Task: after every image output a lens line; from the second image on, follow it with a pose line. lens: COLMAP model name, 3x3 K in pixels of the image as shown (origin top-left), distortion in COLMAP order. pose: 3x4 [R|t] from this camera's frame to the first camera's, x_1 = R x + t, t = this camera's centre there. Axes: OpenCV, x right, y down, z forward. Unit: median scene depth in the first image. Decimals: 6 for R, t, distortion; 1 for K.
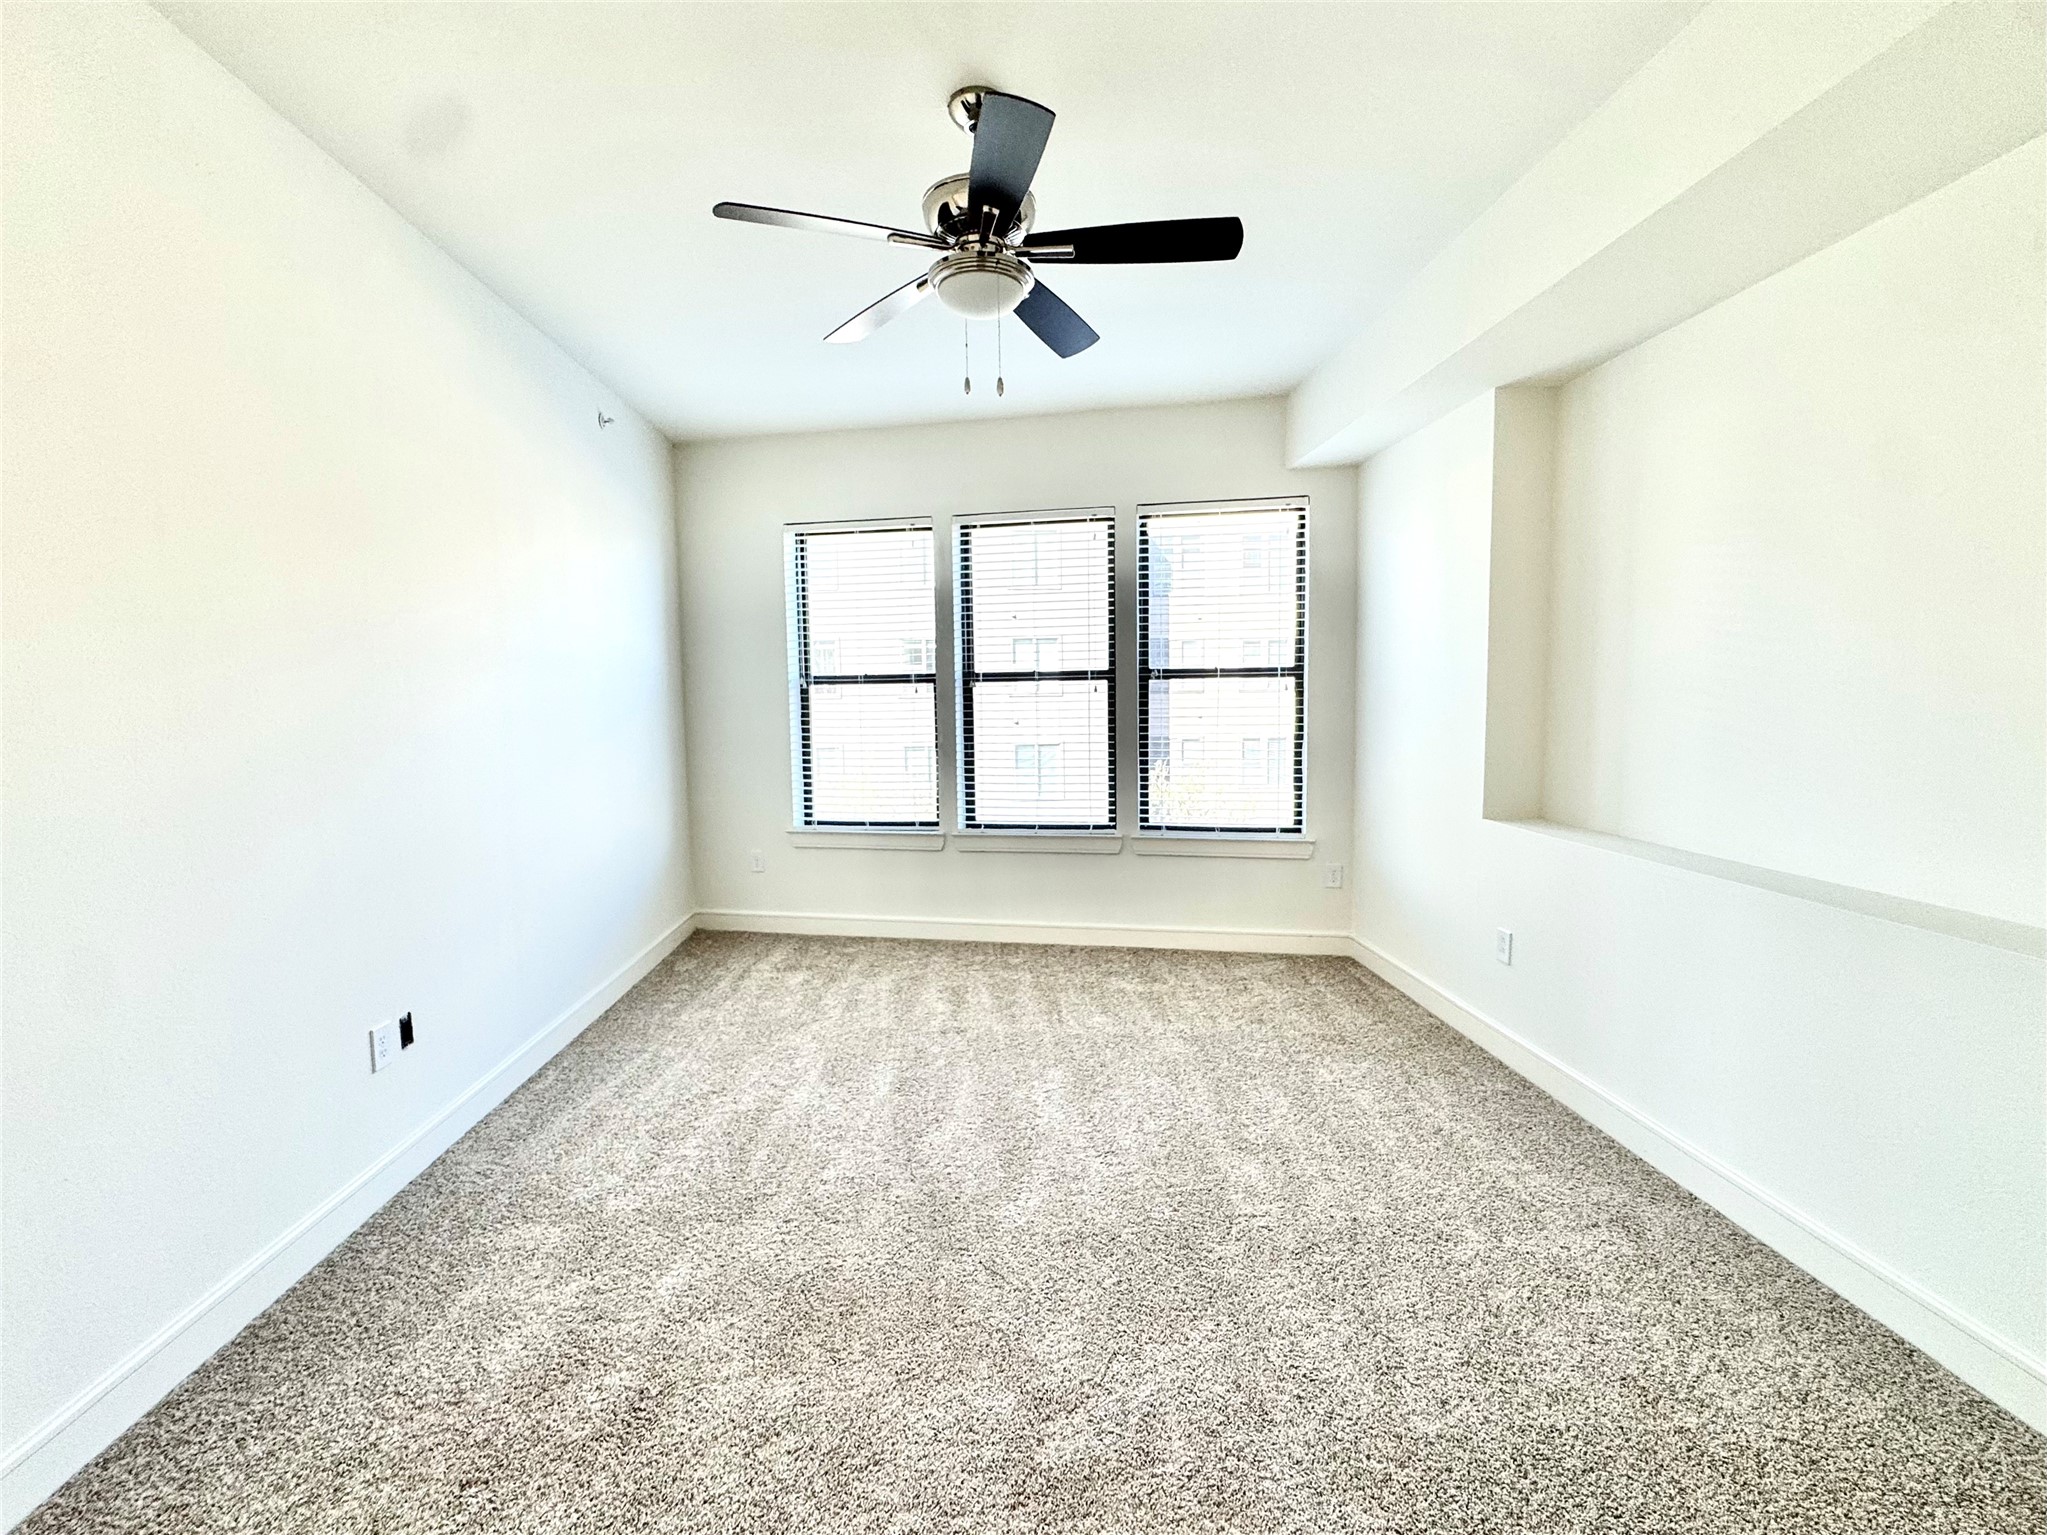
lens RADIAL K [[891.5, 0, 1023.5], [0, 891.5, 767.5], [0, 0, 1]] dist [-0.014678, -0.000303]
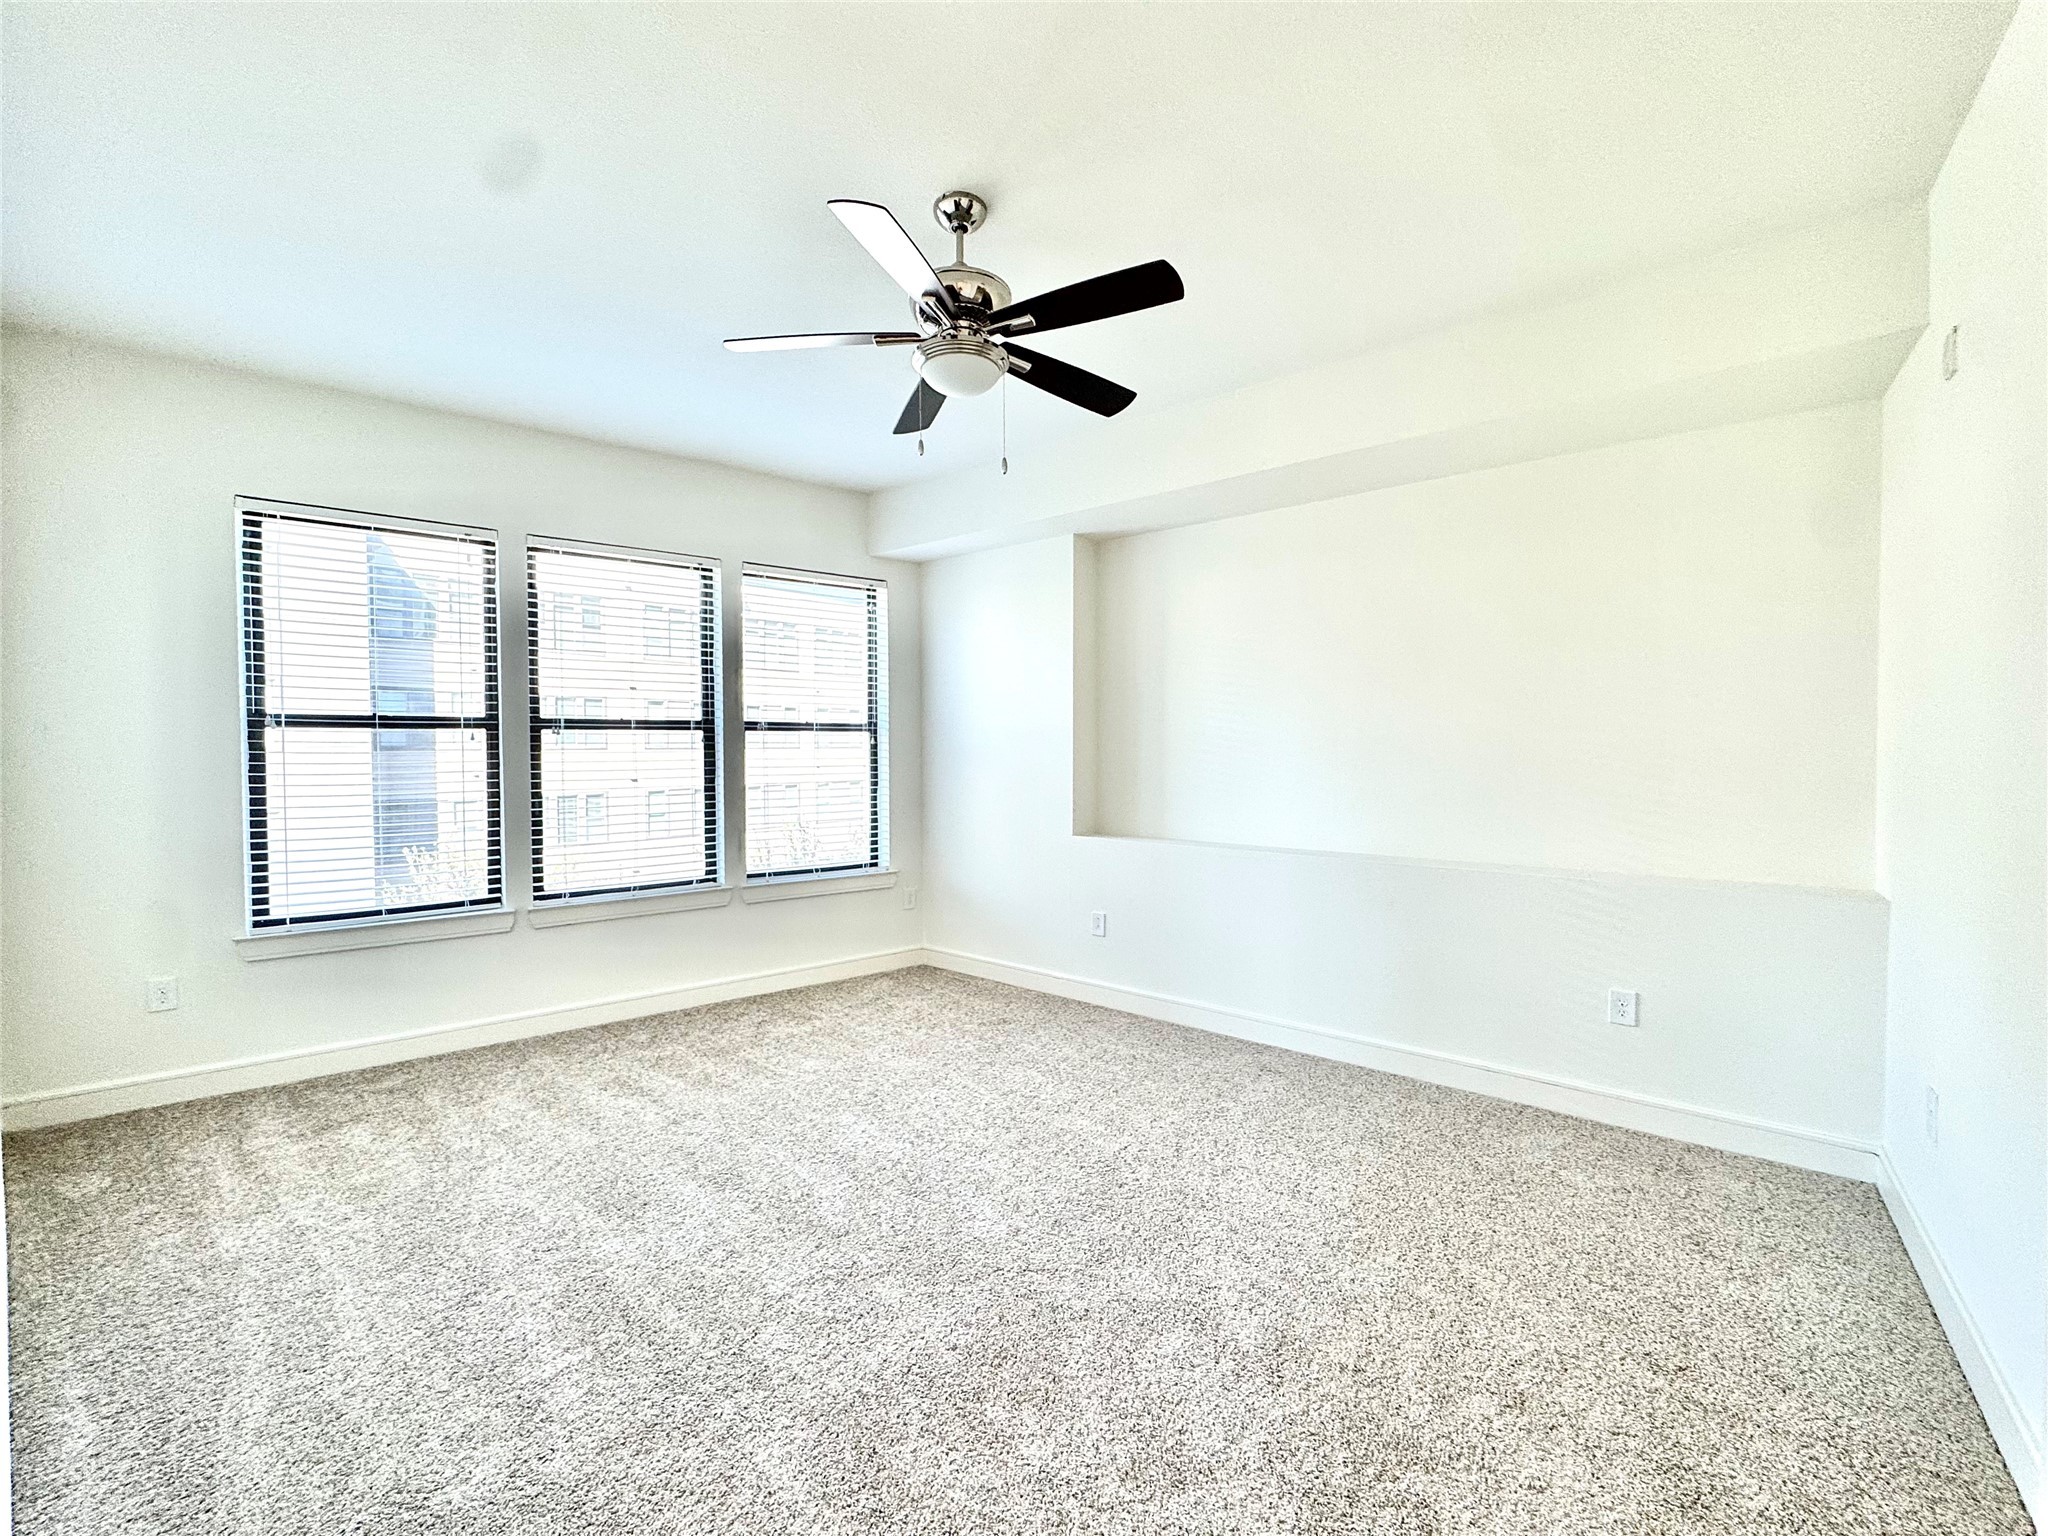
lens RADIAL K [[829.3, 0, 1024.0], [0, 829.3, 768.0], [0, 0, 1]] dist [-0.003313, -0.000631]
pose [[0.663557, -0.009422, 0.748066, -0.381287], [0.052337, 0.998055, -0.033854, -0.007576], [-0.746293, 0.061616, 0.662760, 0.139890]]
